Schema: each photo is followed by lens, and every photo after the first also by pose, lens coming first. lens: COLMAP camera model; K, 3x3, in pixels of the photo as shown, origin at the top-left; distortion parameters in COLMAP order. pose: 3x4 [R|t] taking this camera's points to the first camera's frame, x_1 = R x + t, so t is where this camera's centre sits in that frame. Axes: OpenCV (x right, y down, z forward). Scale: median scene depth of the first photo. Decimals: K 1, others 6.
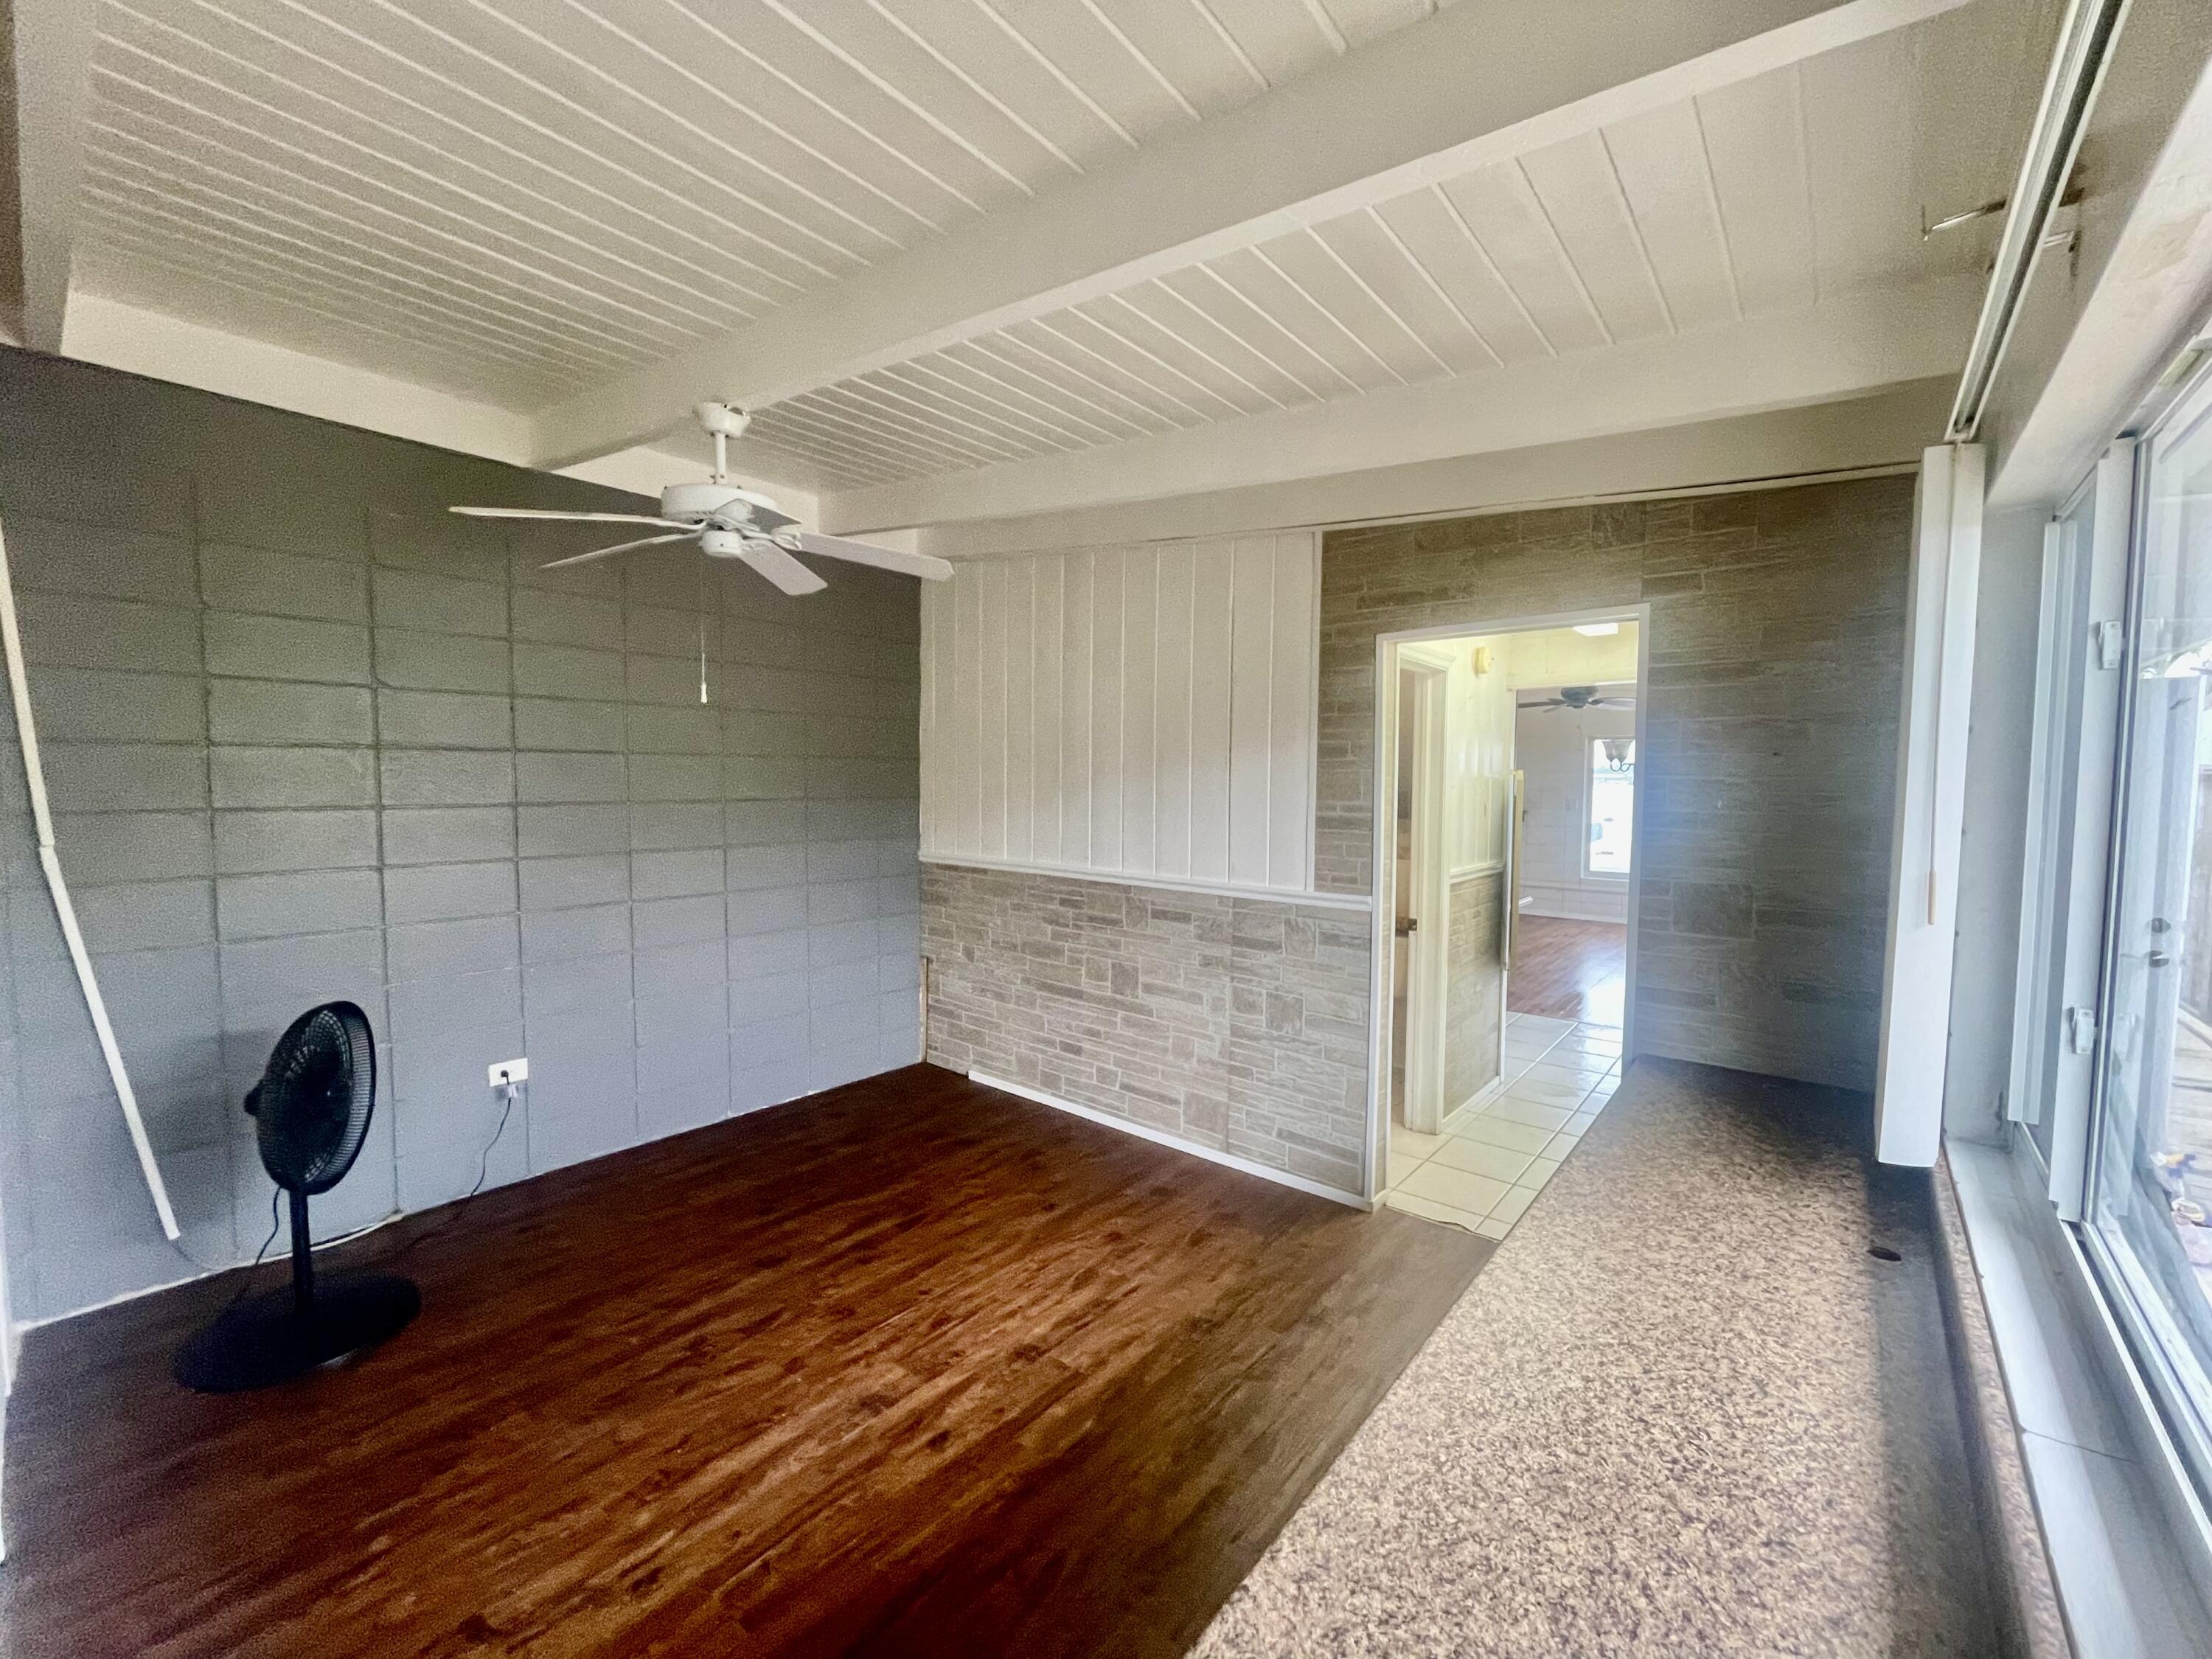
lens RADIAL K [[900.2, 0, 1109.1], [0, 900.2, 828.4], [0, 0, 1]] dist [0.000696, -0.000079]
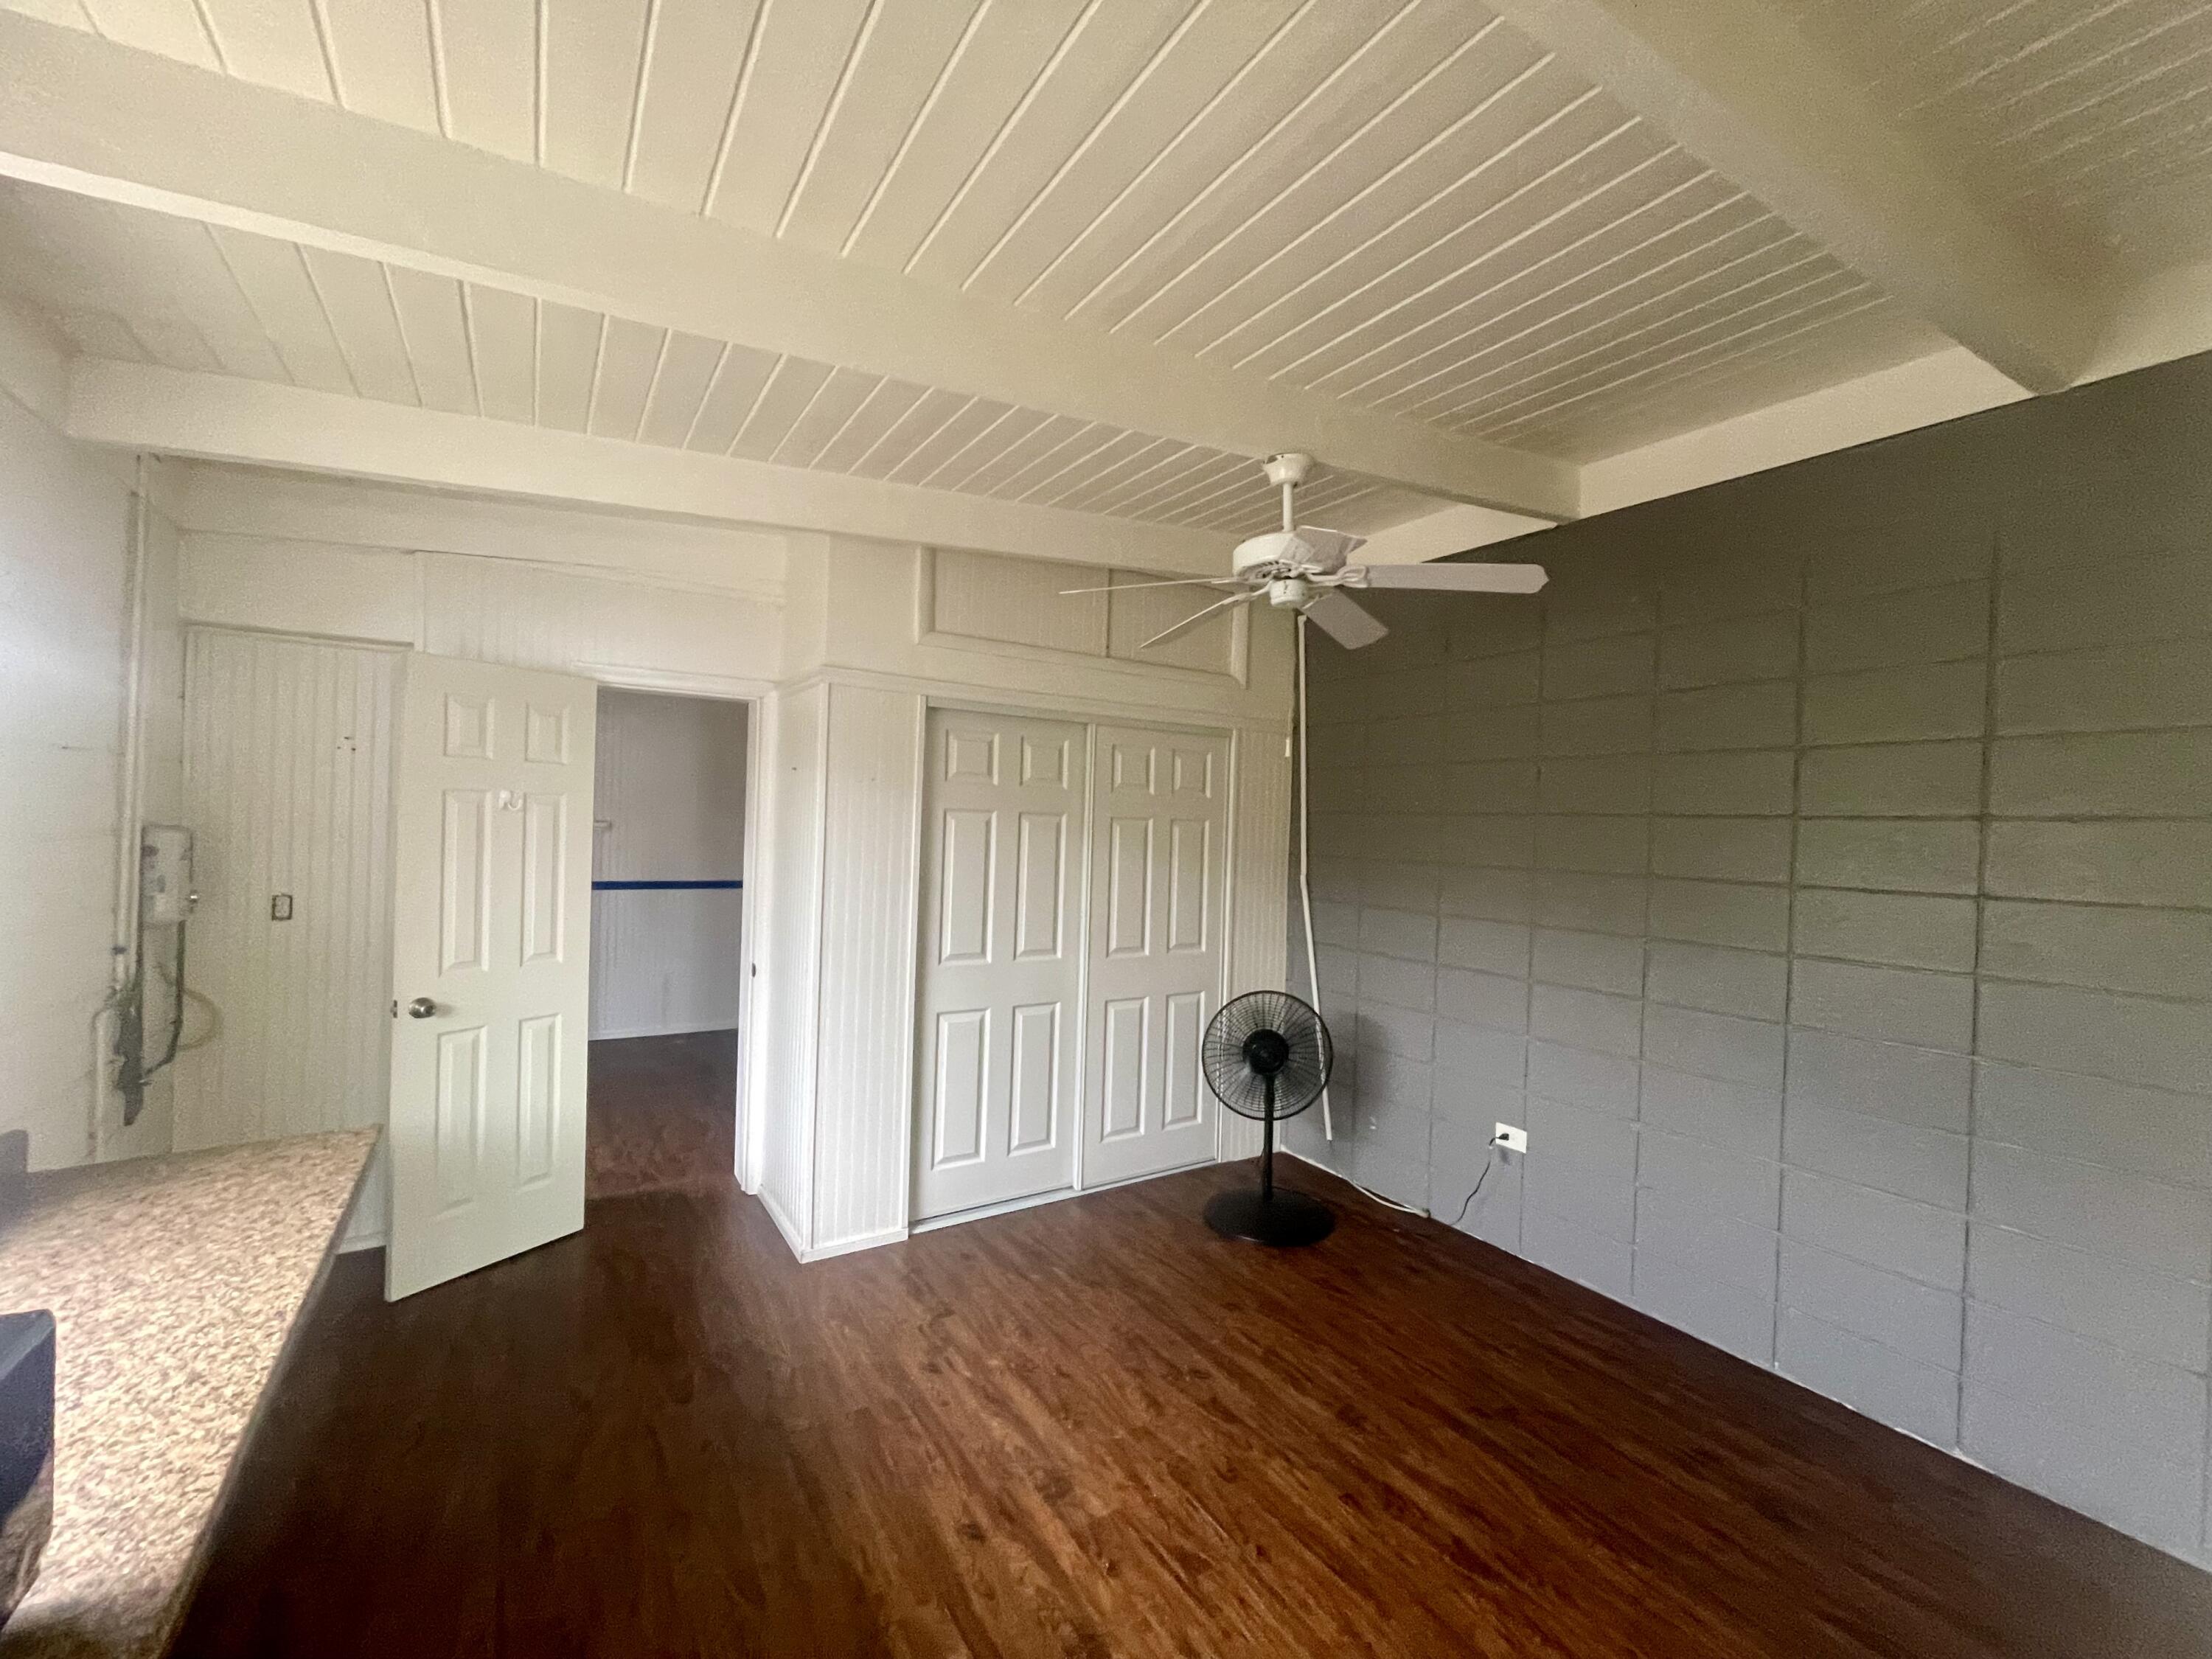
lens RADIAL K [[900.2, 0, 1109.1], [0, 900.2, 828.4], [0, 0, 1]] dist [0.000696, -0.000079]
pose [[-0.297515, -0.014926, -0.954600, 0.571916], [-0.091644, 0.995707, 0.012993, -0.056170], [0.950309, 0.091349, -0.297606, 1.155792]]
